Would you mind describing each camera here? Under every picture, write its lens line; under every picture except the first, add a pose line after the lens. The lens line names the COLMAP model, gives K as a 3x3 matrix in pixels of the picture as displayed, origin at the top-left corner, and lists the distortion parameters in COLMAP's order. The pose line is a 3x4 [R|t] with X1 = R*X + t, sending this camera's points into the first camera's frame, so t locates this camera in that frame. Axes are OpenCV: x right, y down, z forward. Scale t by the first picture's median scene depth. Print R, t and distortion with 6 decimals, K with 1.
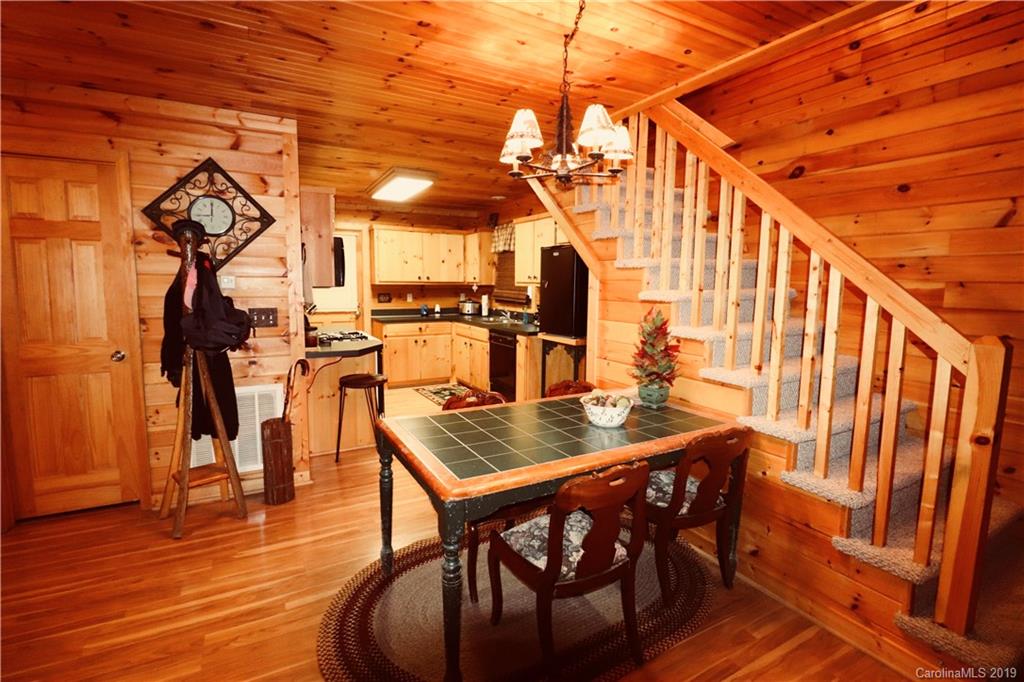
lens RADIAL K [[475.9, 0, 513.5], [0, 475.9, 331.4], [0, 0, 1]] dist [0.001887, -0.012865]
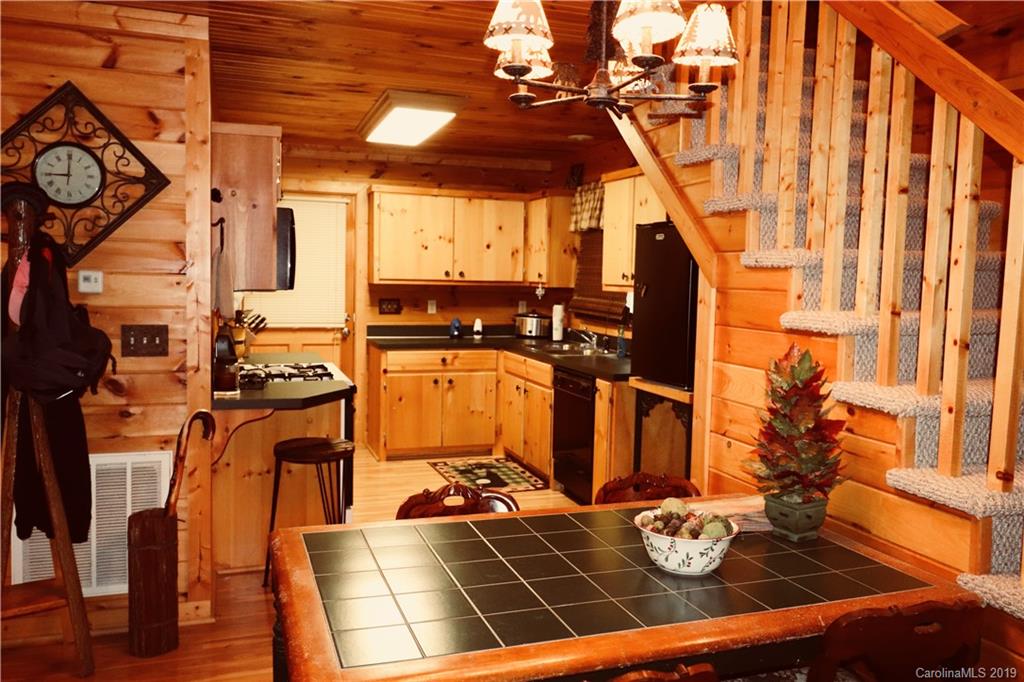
lens RADIAL K [[806.6, 0, 512.8], [0, 806.6, 328.6], [0, 0, 1]] dist [0.009710, -0.001191]
pose [[0.985138, 0.024552, -0.170002, 0.104225], [-0.031145, 0.998858, -0.036223, -0.020080], [0.168919, 0.040979, 0.984778, 0.058203]]
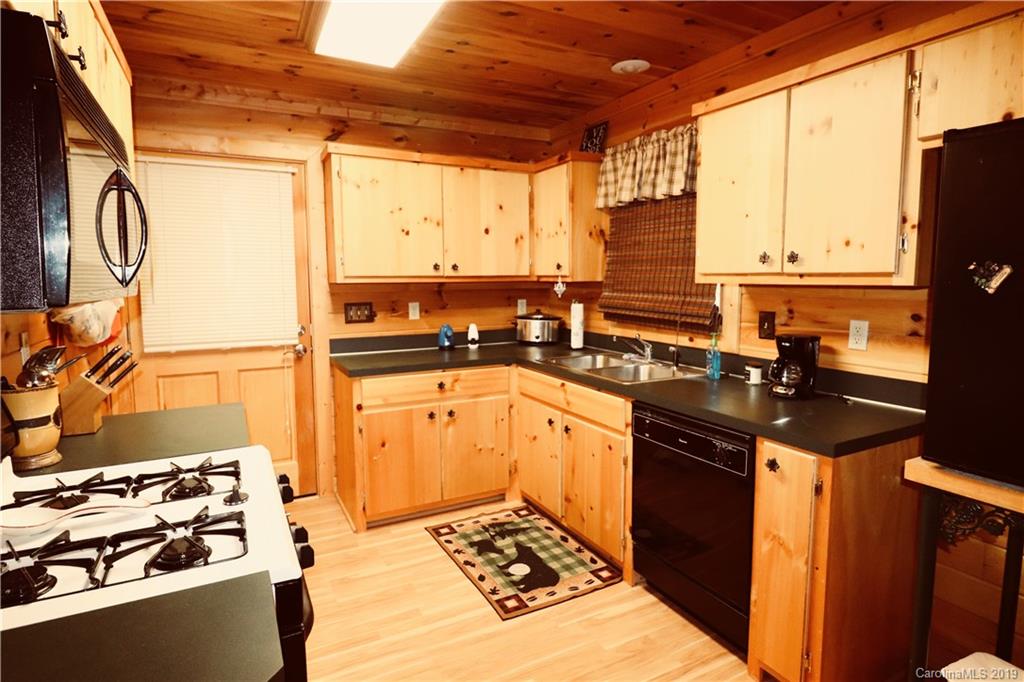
lens RADIAL K [[545.6, 0, 511.7], [0, 545.6, 327.6], [0, 0, 1]] dist [0.001137, 0.000083]
pose [[0.999633, -0.011043, -0.024745, -0.218386], [0.010814, 0.999898, -0.009361, -0.095663], [0.024845, 0.009090, 0.999650, 0.934242]]
